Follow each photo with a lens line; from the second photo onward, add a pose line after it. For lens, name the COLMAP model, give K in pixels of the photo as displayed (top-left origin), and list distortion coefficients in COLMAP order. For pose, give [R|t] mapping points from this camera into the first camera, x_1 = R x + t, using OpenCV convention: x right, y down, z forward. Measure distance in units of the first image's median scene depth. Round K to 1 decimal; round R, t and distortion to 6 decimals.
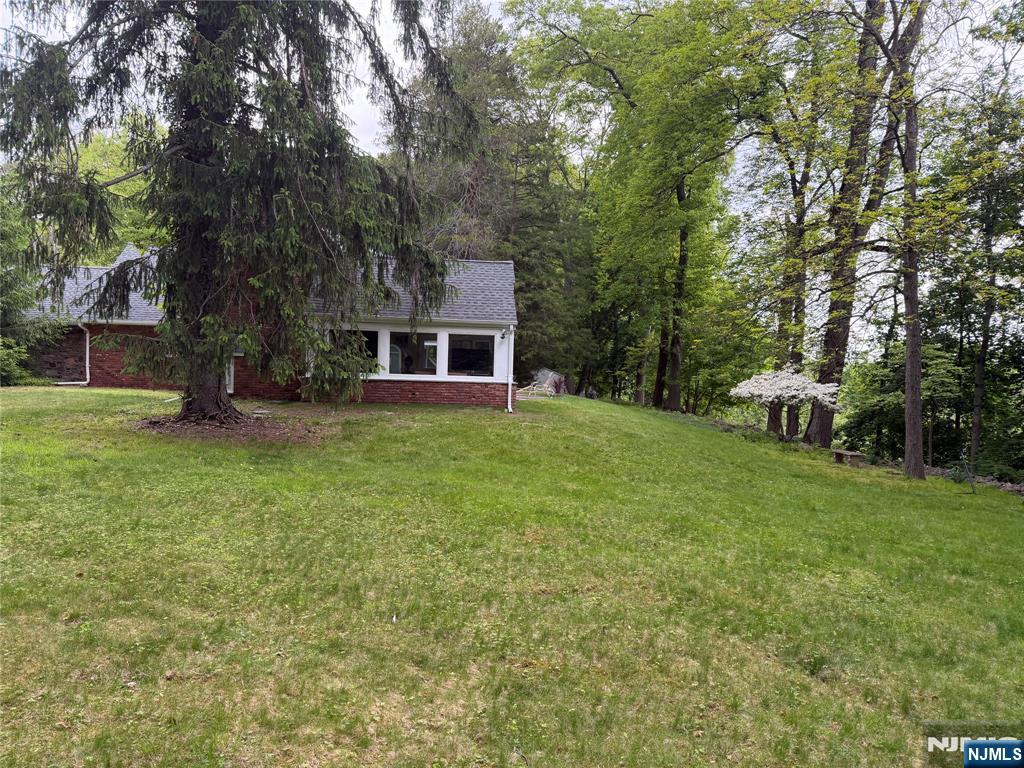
lens RADIAL K [[710.6, 0, 511.3], [0, 710.6, 385.5], [0, 0, 1]] dist [0.068421, -0.115886]
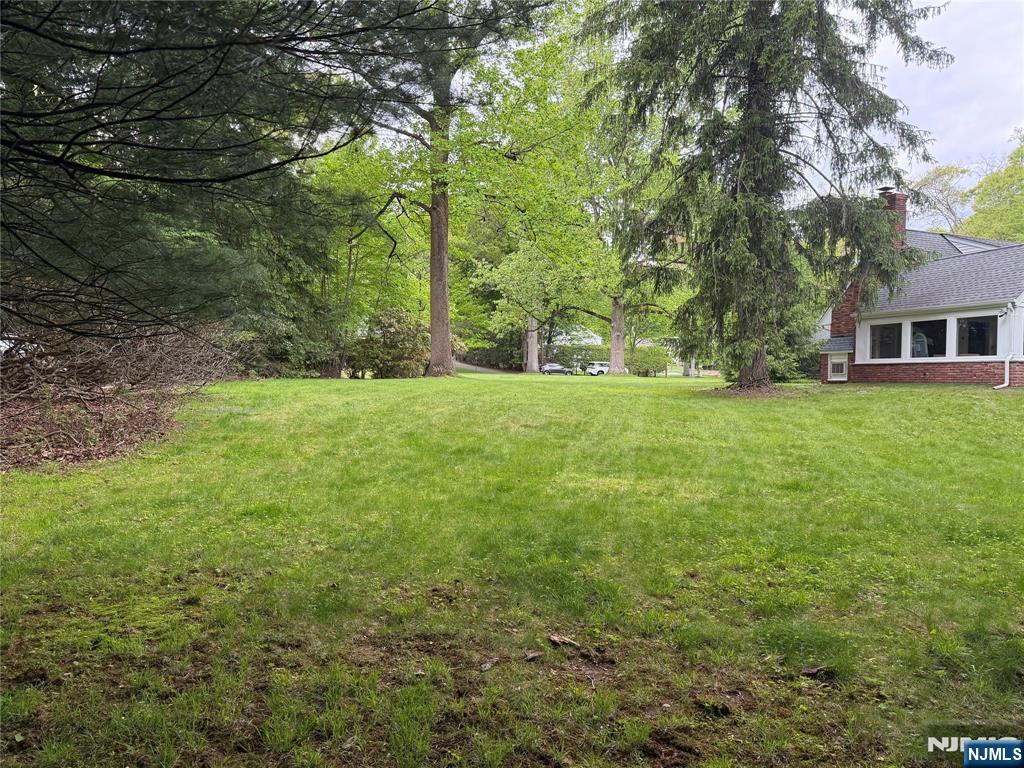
lens RADIAL K [[745.0, 0, 508.5], [0, 745.0, 385.2], [0, 0, 1]] dist [0.157799, -0.211946]
pose [[0.192398, -0.026425, -0.980961, 0.933780], [-0.040429, 0.998575, -0.034829, 0.098558], [0.980484, 0.046361, 0.191056, 0.106329]]
